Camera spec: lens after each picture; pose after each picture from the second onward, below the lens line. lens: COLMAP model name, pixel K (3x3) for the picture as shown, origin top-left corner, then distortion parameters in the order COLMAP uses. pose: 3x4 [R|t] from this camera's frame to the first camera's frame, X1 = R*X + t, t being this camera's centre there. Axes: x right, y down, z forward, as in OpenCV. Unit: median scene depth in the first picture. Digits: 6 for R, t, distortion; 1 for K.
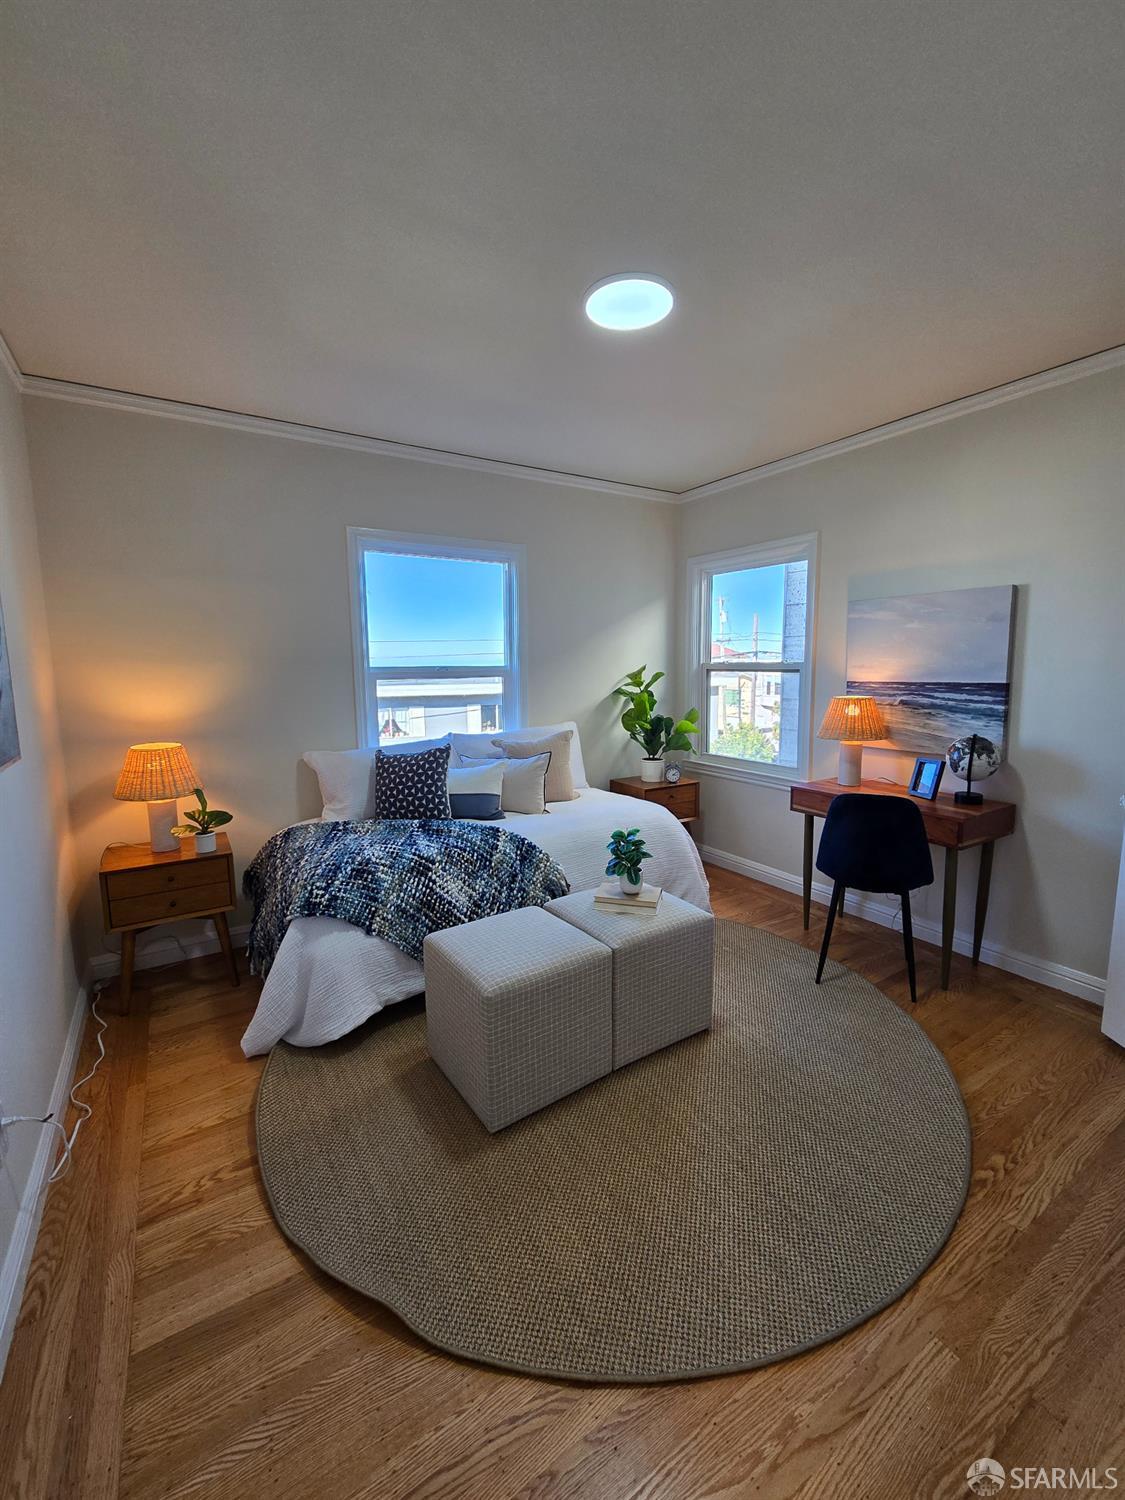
lens RADIAL K [[619.3, 0, 562.3], [0, 619.3, 749.0], [0, 0, 1]] dist [-0.001230, -0.000335]
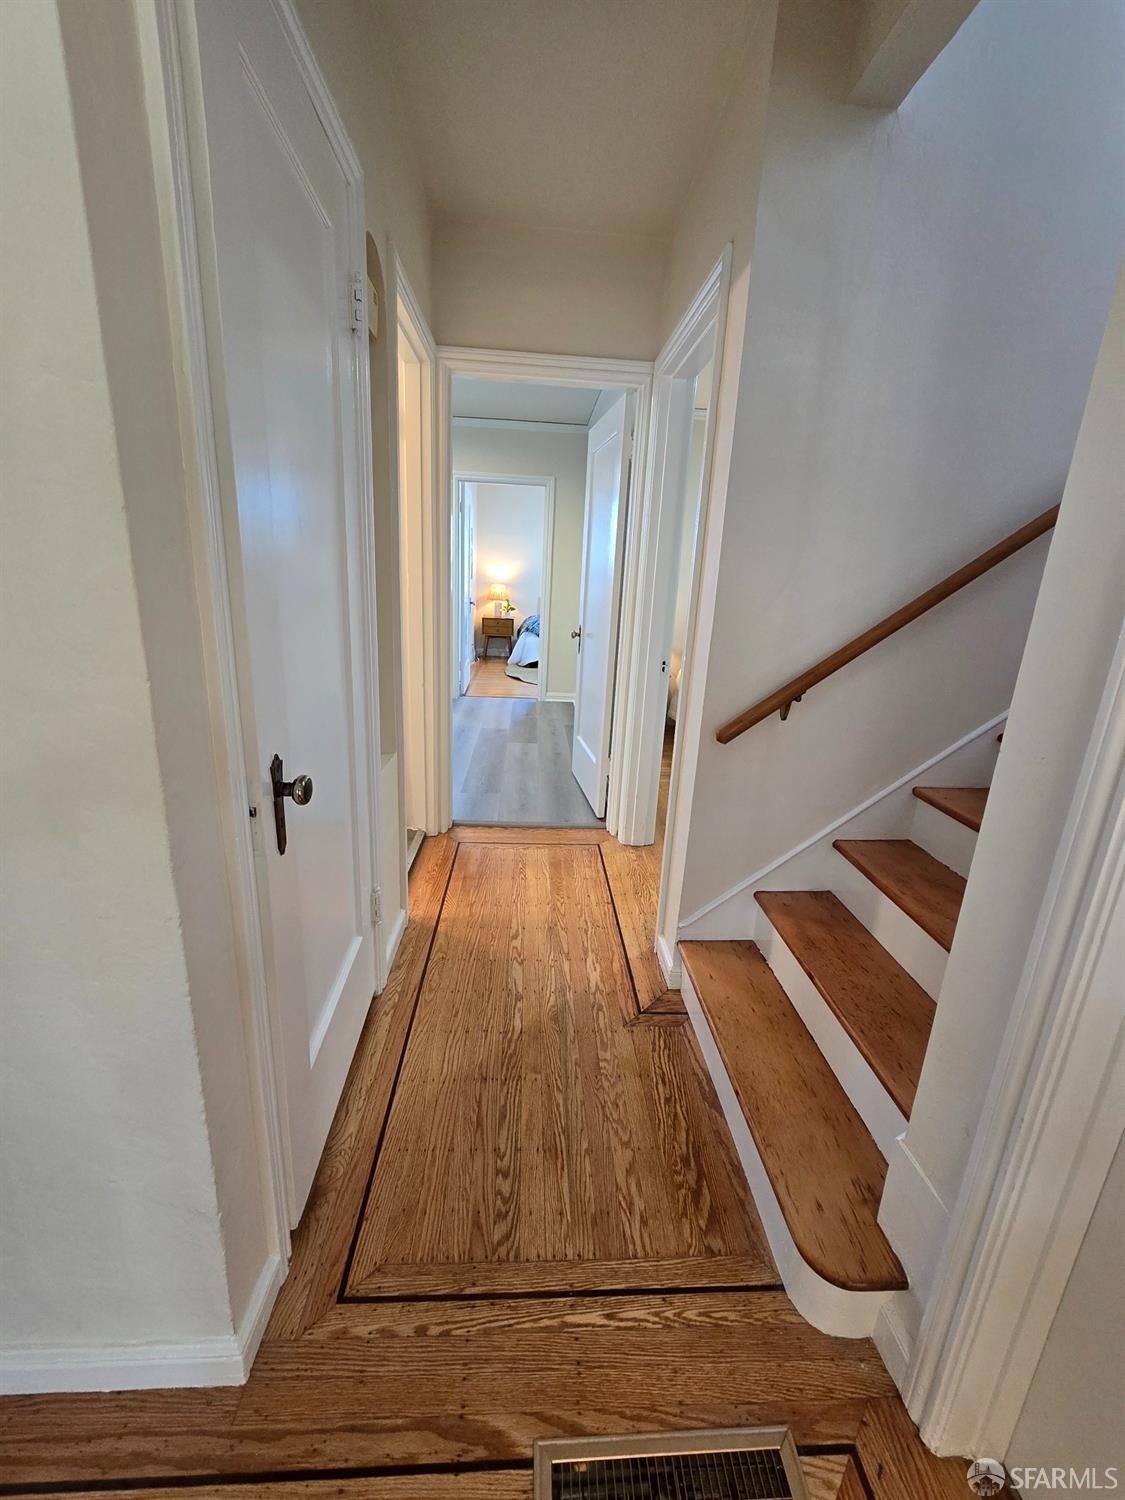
lens RADIAL K [[619.3, 0, 561.8], [0, 619.3, 743.2], [0, 0, 1]] dist [-0.001230, -0.000335]
pose [[0.868307, 0.182447, -0.461255, 1.402289], [-0.129547, 0.981036, 0.144173, 0.316914], [0.478812, -0.065432, 0.875476, -1.914344]]
